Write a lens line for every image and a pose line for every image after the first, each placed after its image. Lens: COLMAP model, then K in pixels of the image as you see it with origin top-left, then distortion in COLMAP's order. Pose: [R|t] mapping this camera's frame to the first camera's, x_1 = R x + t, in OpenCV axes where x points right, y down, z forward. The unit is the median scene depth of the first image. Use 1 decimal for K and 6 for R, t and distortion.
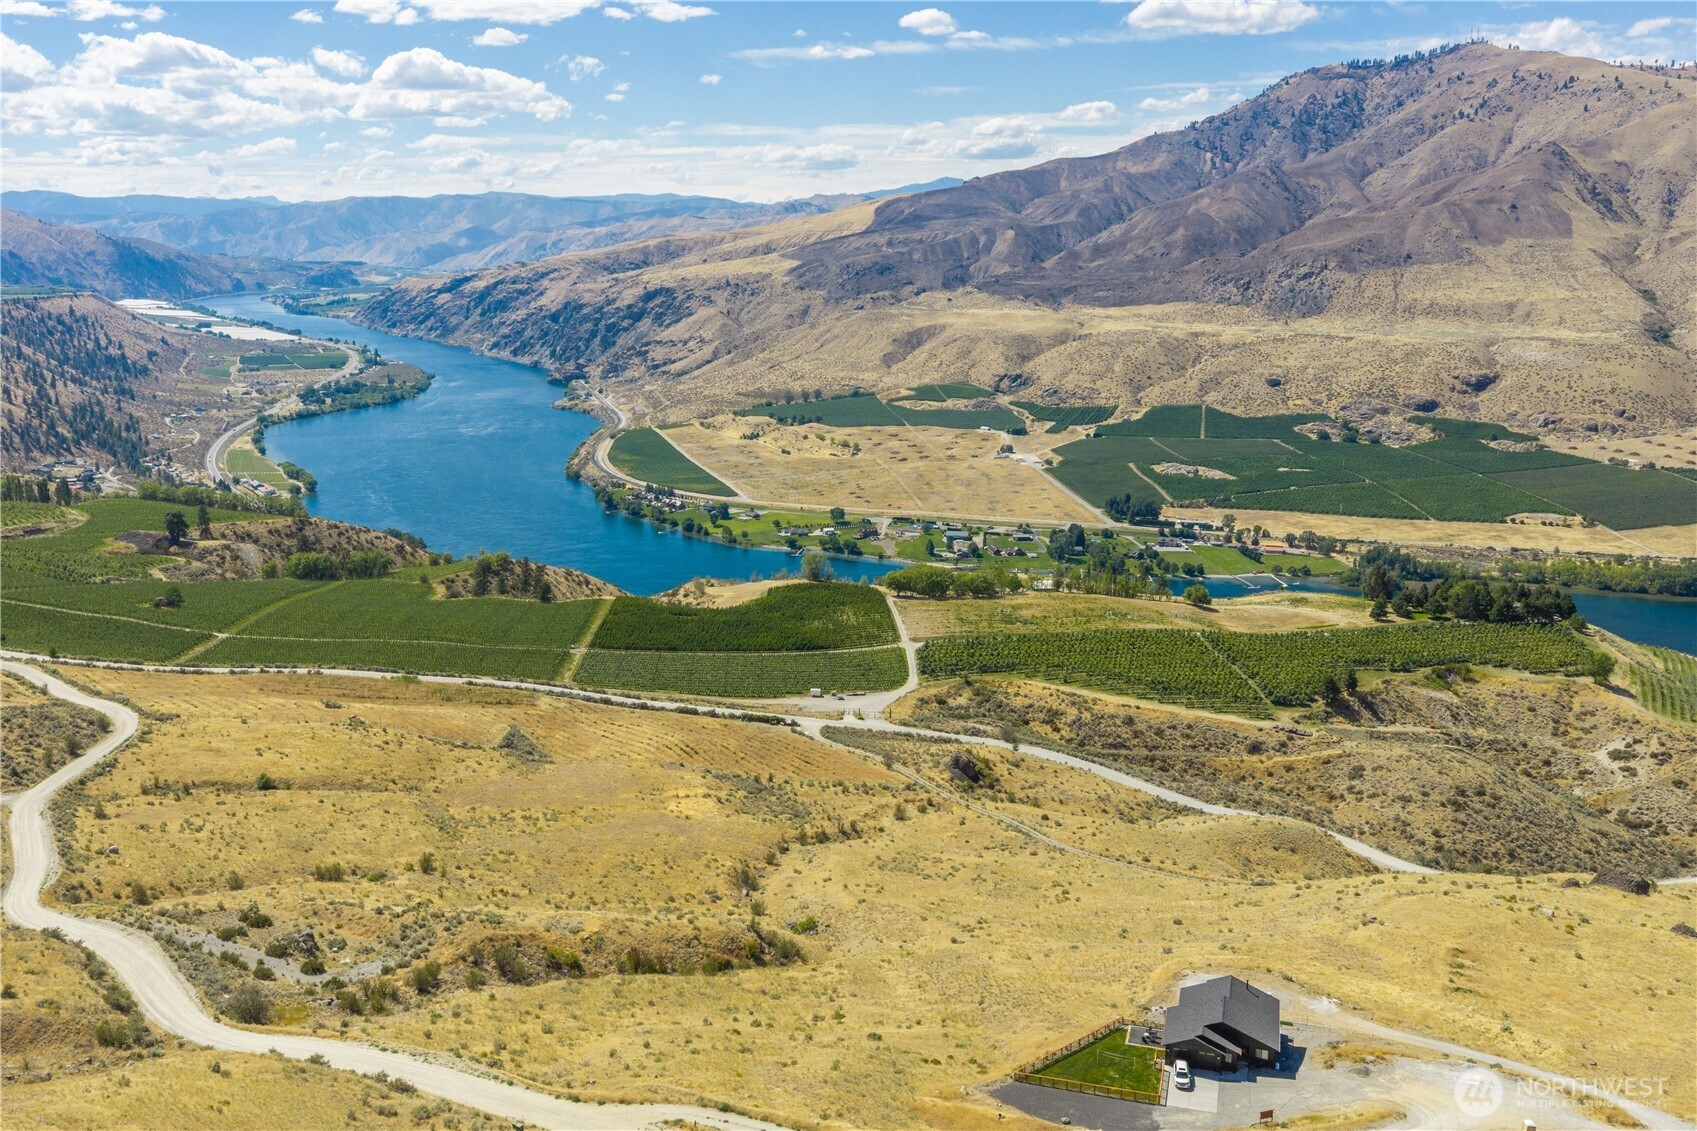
lens RADIAL K [[1405.7, 0, 847.1], [0, 1405.7, 571.5], [0, 0, 1]] dist [0.022110, -0.042207]
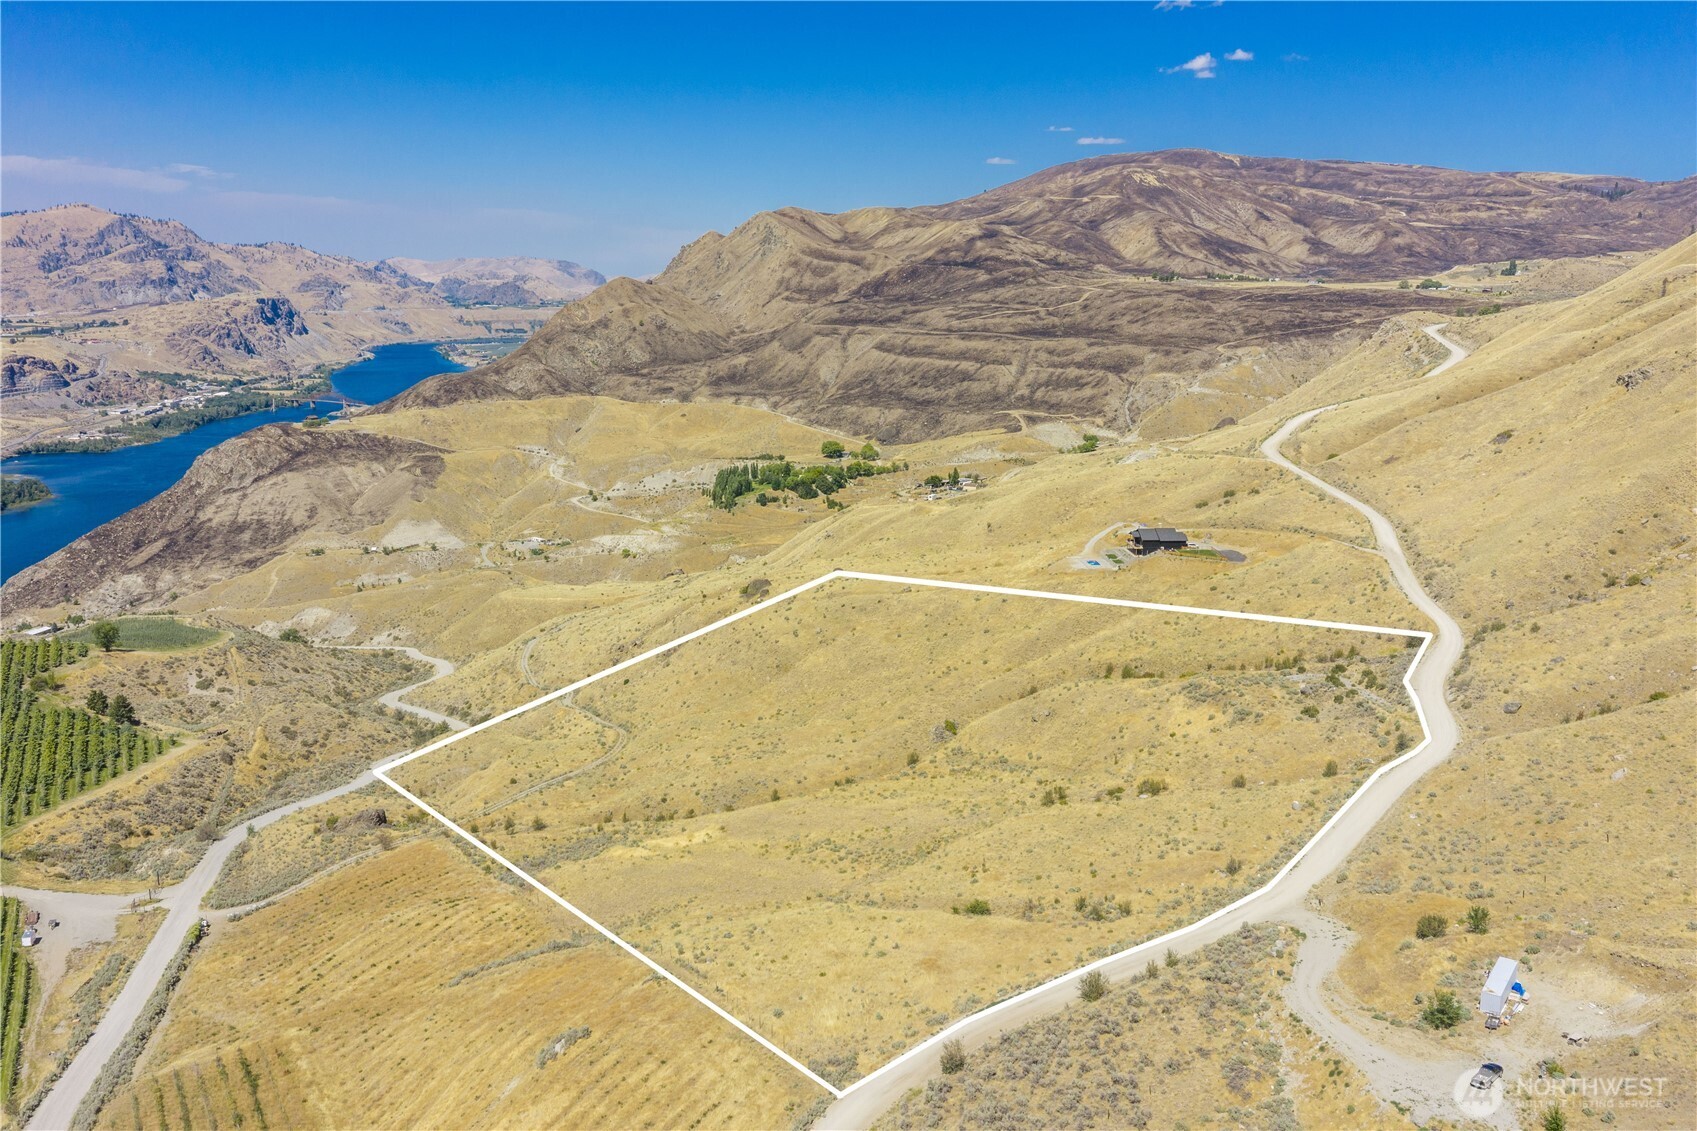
lens RADIAL K [[1409.7, 0, 846.8], [0, 1409.7, 568.2], [0, 0, 1]] dist [0.014211, -0.023343]
pose [[-0.324931, -0.186277, 0.927211, -0.121415], [0.220342, 0.938519, 0.265765, -0.027001], [-0.919711, 0.290659, -0.263910, 0.140144]]
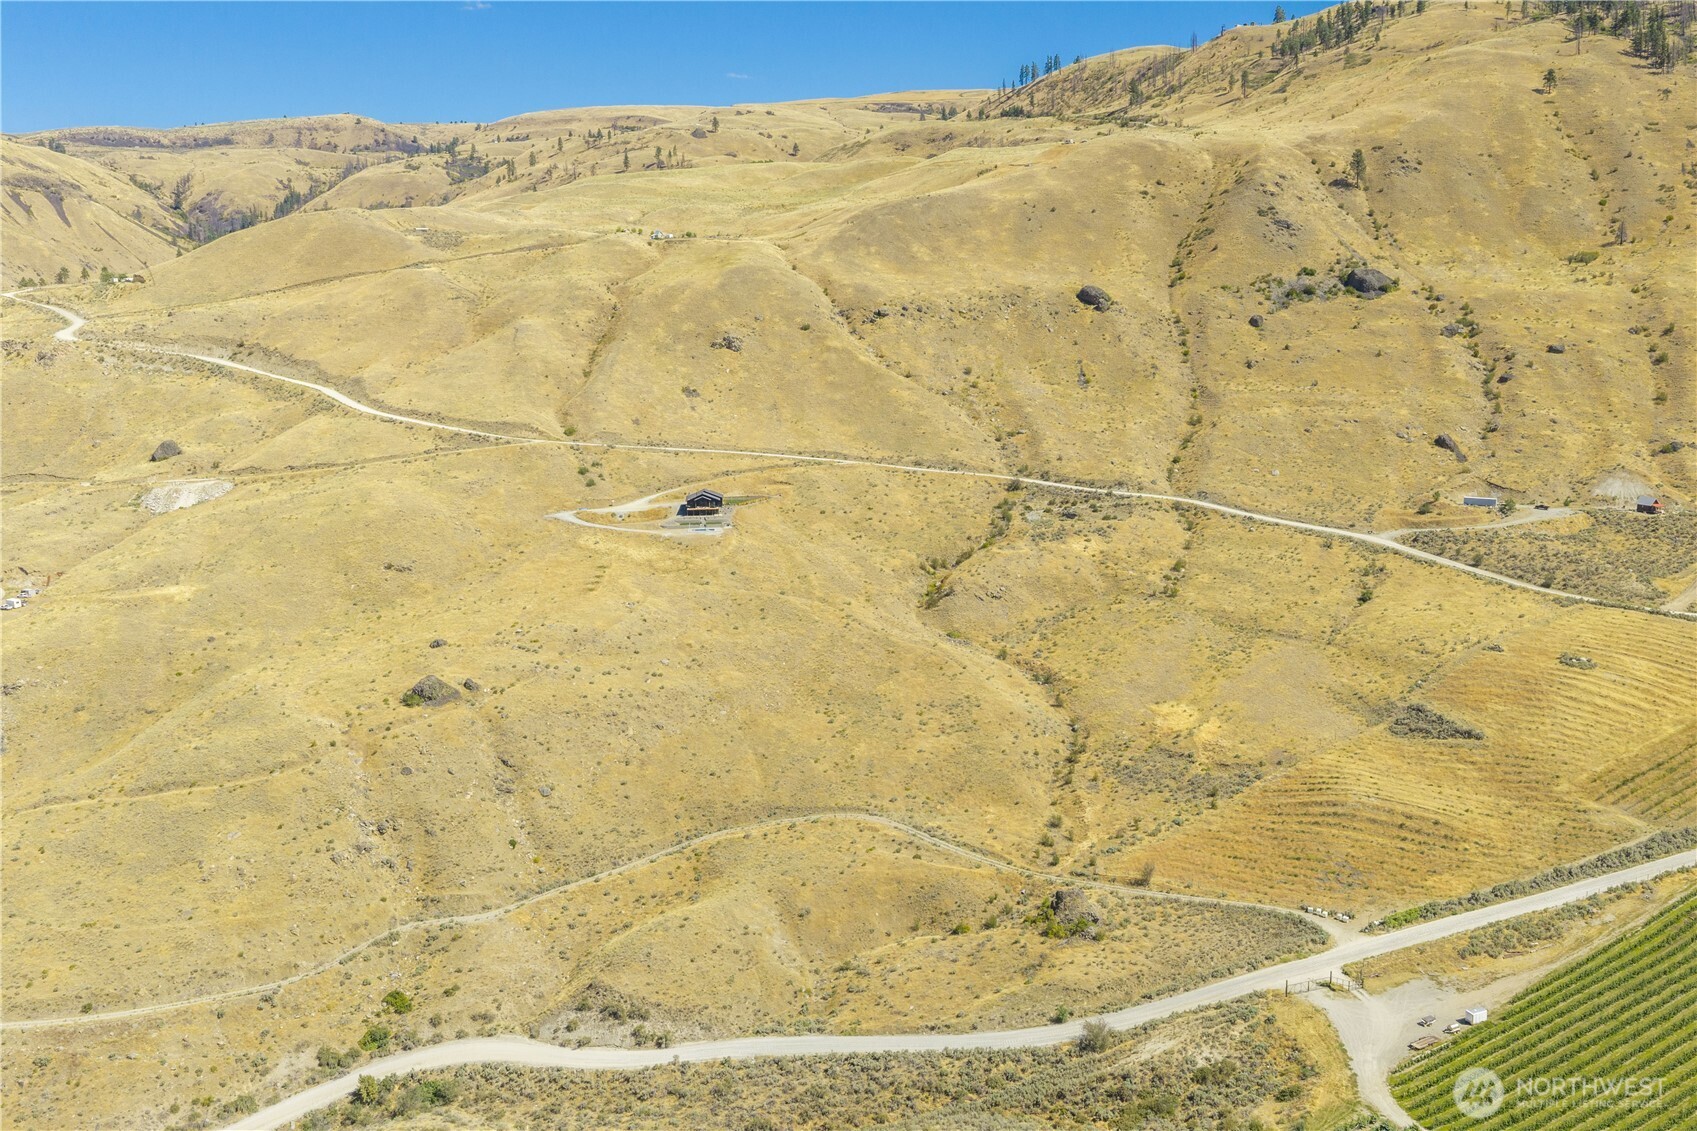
lens RADIAL K [[1409.7, 0, 846.8], [0, 1409.7, 568.2], [0, 0, 1]] dist [0.014211, -0.023343]
pose [[-0.929966, 0.089818, -0.356504, 0.067103], [-0.067715, 0.911262, 0.406222, -0.048069], [0.361354, 0.401914, -0.841361, 0.230732]]
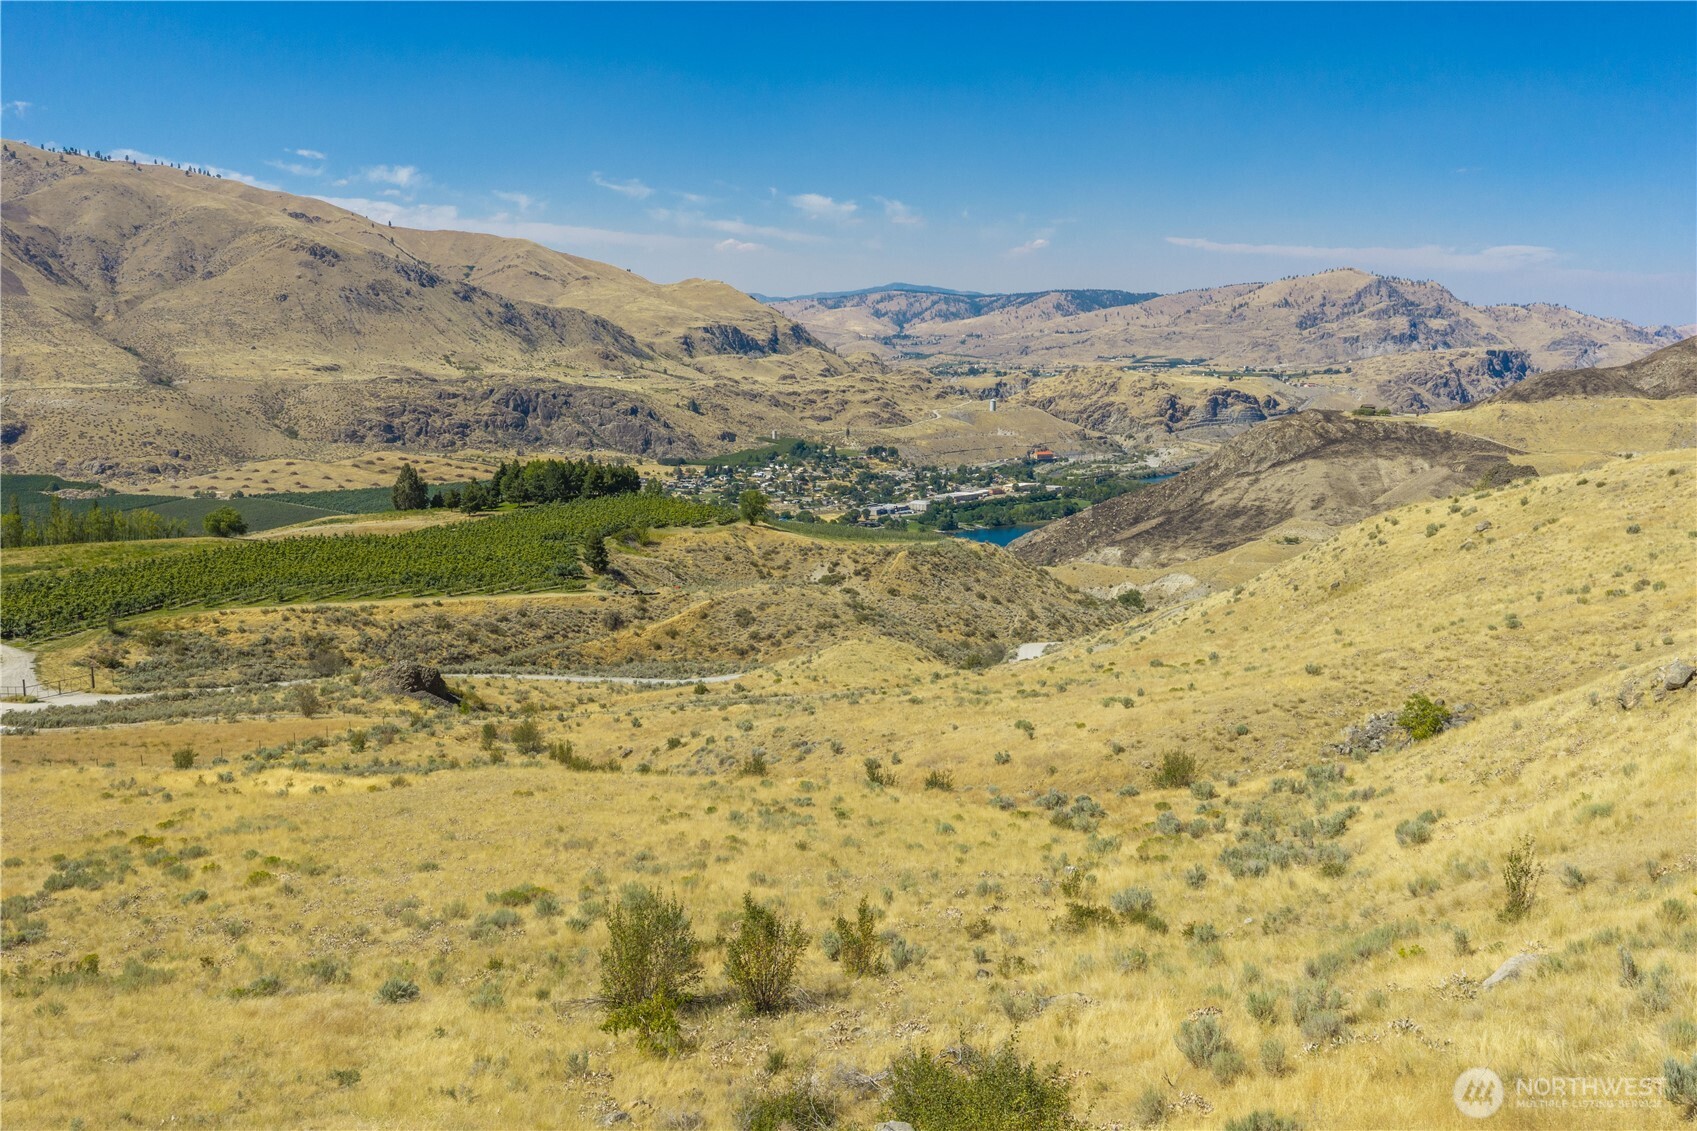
lens RADIAL K [[1405.7, 0, 847.1], [0, 1405.7, 571.5], [0, 0, 1]] dist [0.022110, -0.042207]
pose [[0.490045, -0.127295, 0.862353, -0.041365], [0.198522, 0.979581, 0.031786, 0.017257], [-0.848790, 0.155619, 0.505309, 0.093483]]
